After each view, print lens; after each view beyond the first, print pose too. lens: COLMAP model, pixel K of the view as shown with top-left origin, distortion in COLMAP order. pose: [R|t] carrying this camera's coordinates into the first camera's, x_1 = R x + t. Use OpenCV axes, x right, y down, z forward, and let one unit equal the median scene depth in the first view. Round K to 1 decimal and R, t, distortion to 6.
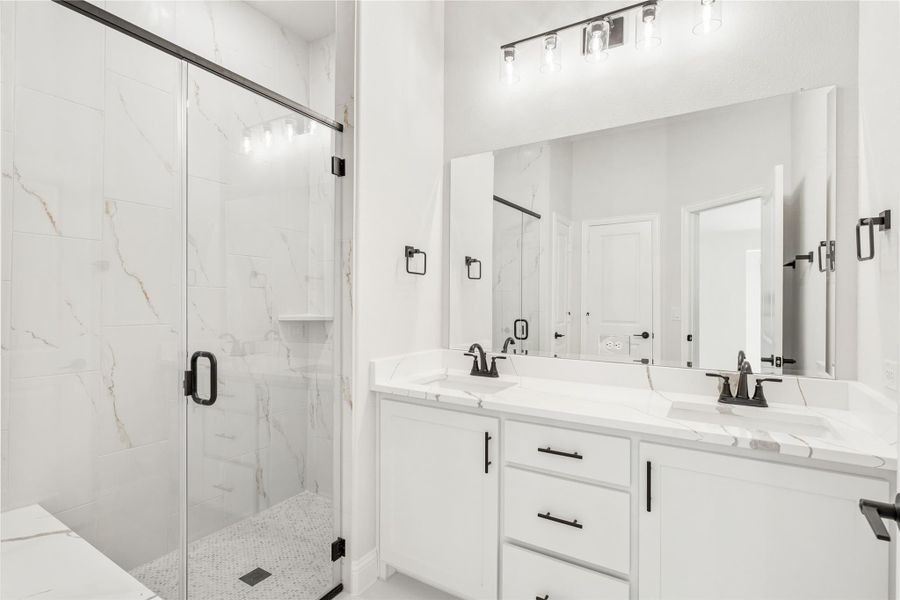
lens RADIAL K [[496.4, 0, 449.5], [0, 496.4, 300.2], [0, 0, 1]] dist [-0.000315, -0.000162]
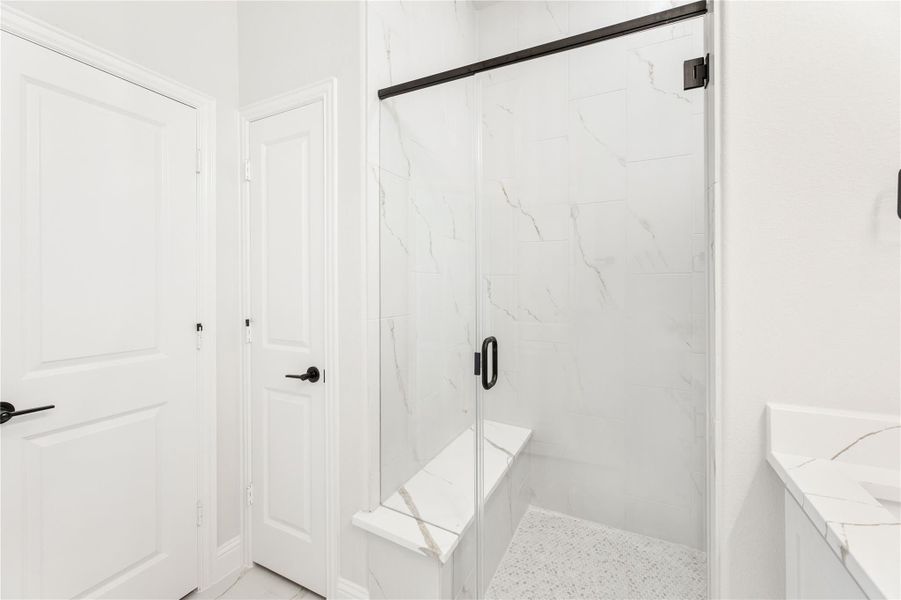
lens RADIAL K [[372.4, 0, 451.1], [0, 372.4, 286.3], [0, 0, 1]] dist [-0.001127, -0.000068]
pose [[0.055648, -0.004808, -0.998439, 0.232426], [0.004814, 0.999978, -0.004547, -0.000943], [0.998439, -0.004553, 0.055670, 0.705792]]
